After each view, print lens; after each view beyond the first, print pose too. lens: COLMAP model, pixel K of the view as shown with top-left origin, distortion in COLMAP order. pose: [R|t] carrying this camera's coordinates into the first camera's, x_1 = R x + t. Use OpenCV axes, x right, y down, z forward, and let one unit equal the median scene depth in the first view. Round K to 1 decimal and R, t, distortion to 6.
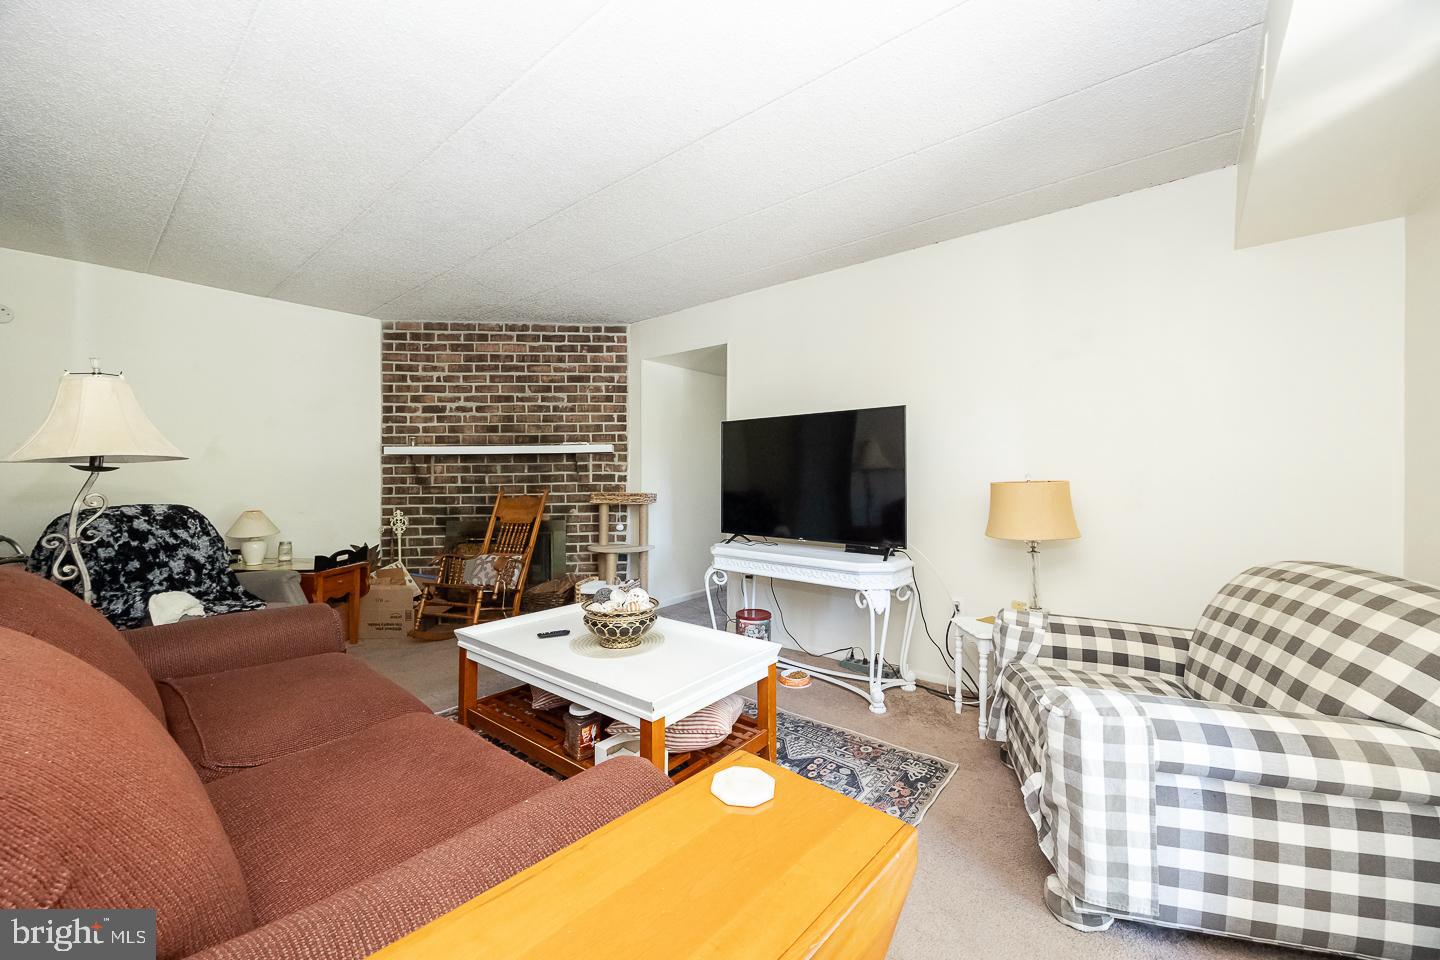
lens RADIAL K [[571.4, 0, 727.8], [0, 571.4, 467.3], [0, 0, 1]] dist [-0.001179, -0.000014]
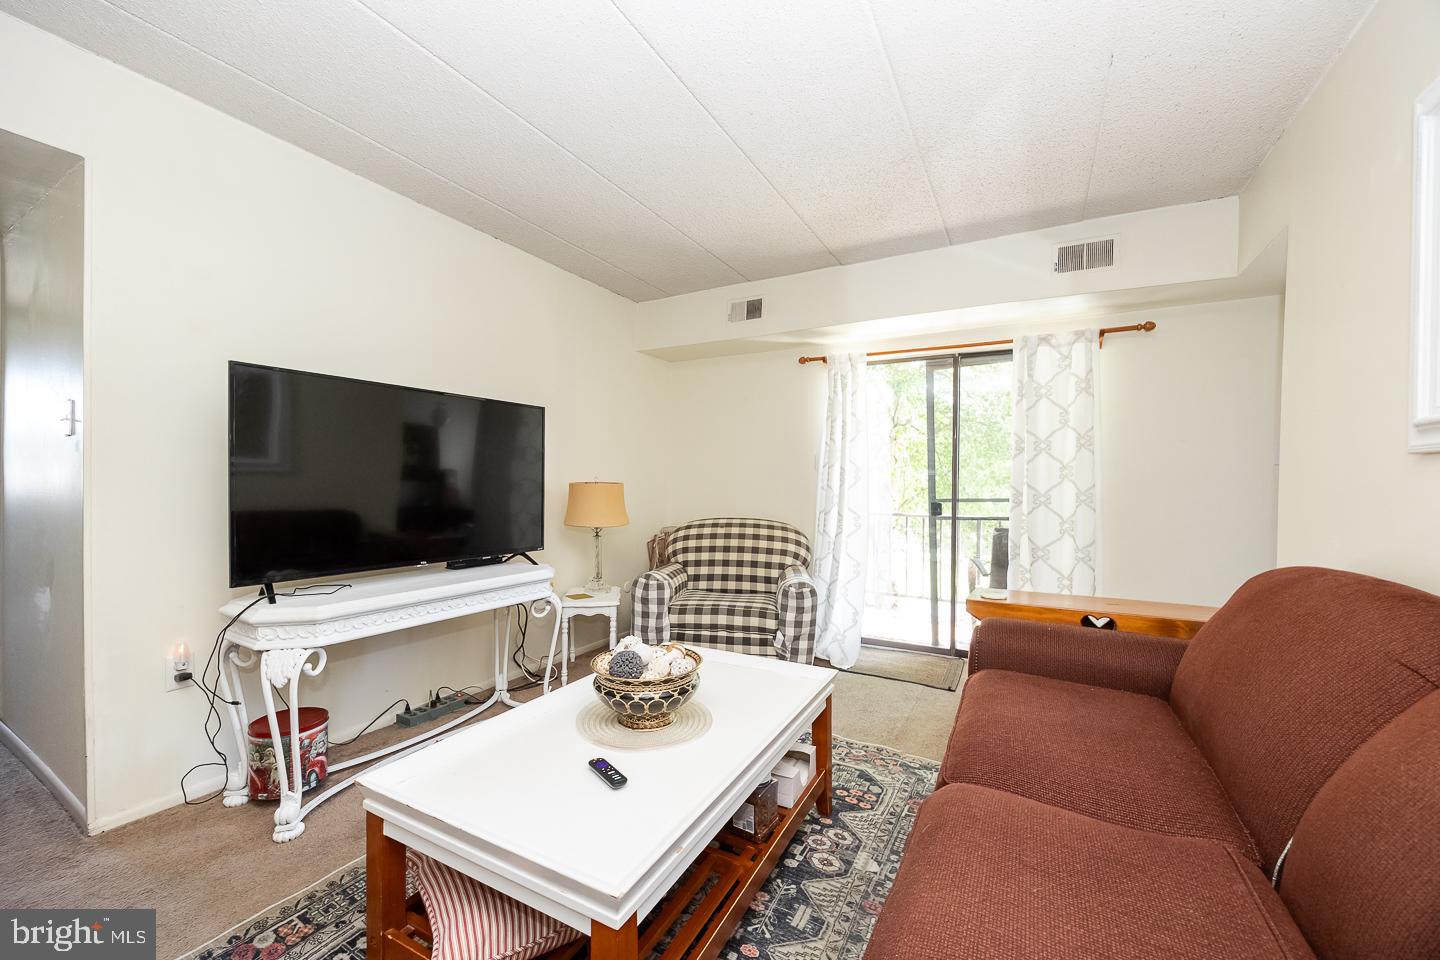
lens RADIAL K [[559.2, 0, 710.8], [0, 559.2, 473.0], [0, 0, 1]] dist [-0.003097, -0.000161]
pose [[-0.166566, 0.006116, 0.986011, -0.427287], [-0.019703, 0.999760, -0.009529, 0.006421], [-0.985833, -0.021015, -0.166406, 0.523934]]
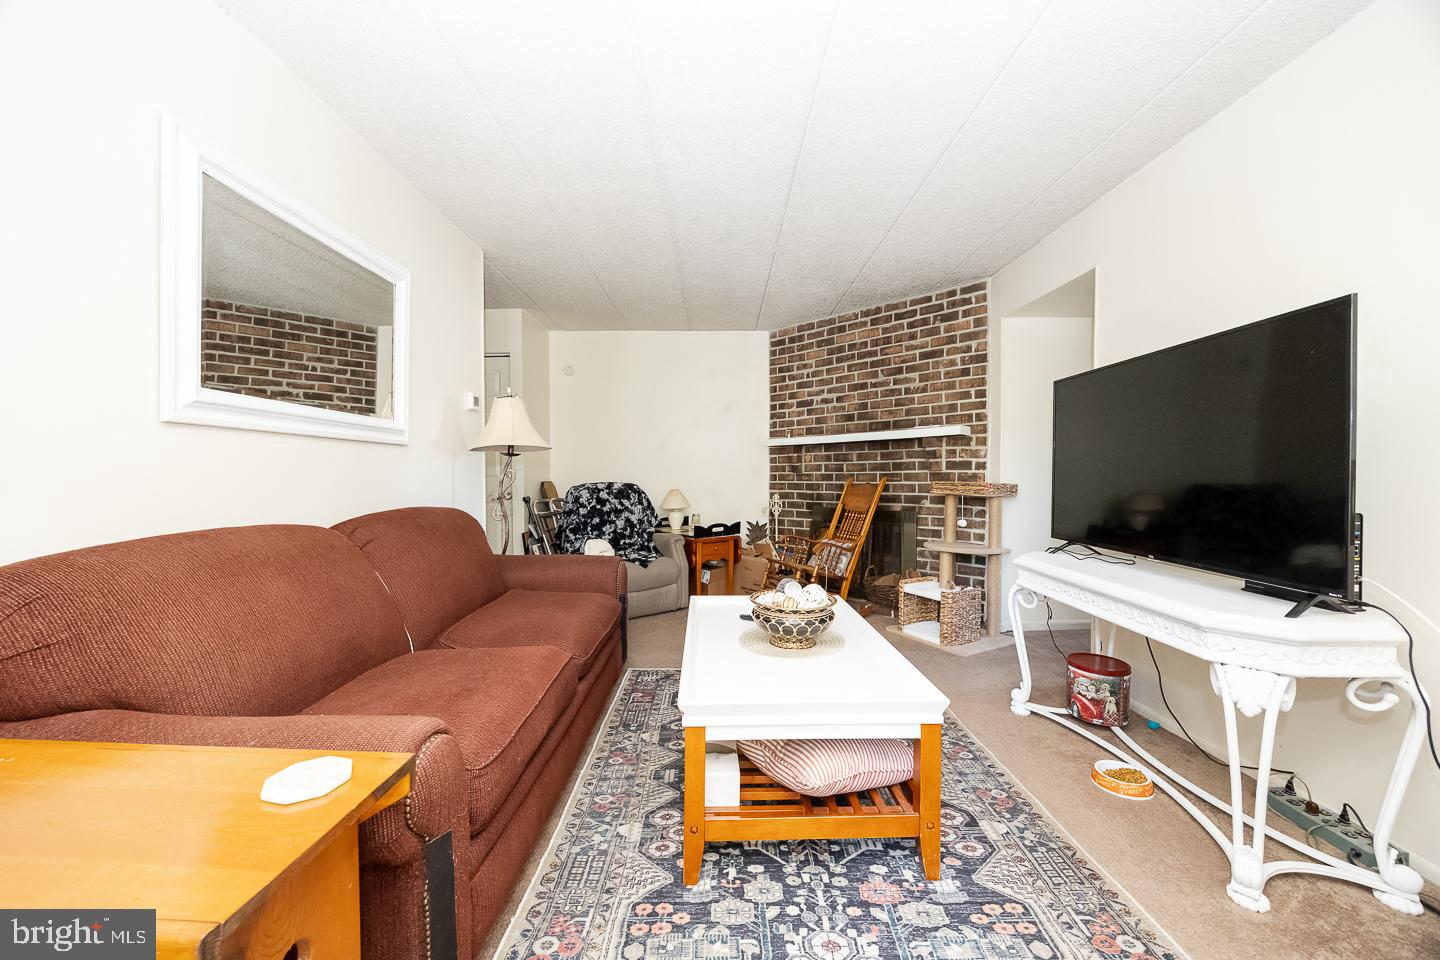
lens RADIAL K [[559.2, 0, 710.8], [0, 559.2, 473.0], [0, 0, 1]] dist [-0.003097, -0.000161]
pose [[0.626101, 0.003568, -0.779734, 0.208865], [0.008465, 0.999899, 0.011372, 0.017700], [0.779696, -0.013721, 0.626008, 0.186453]]
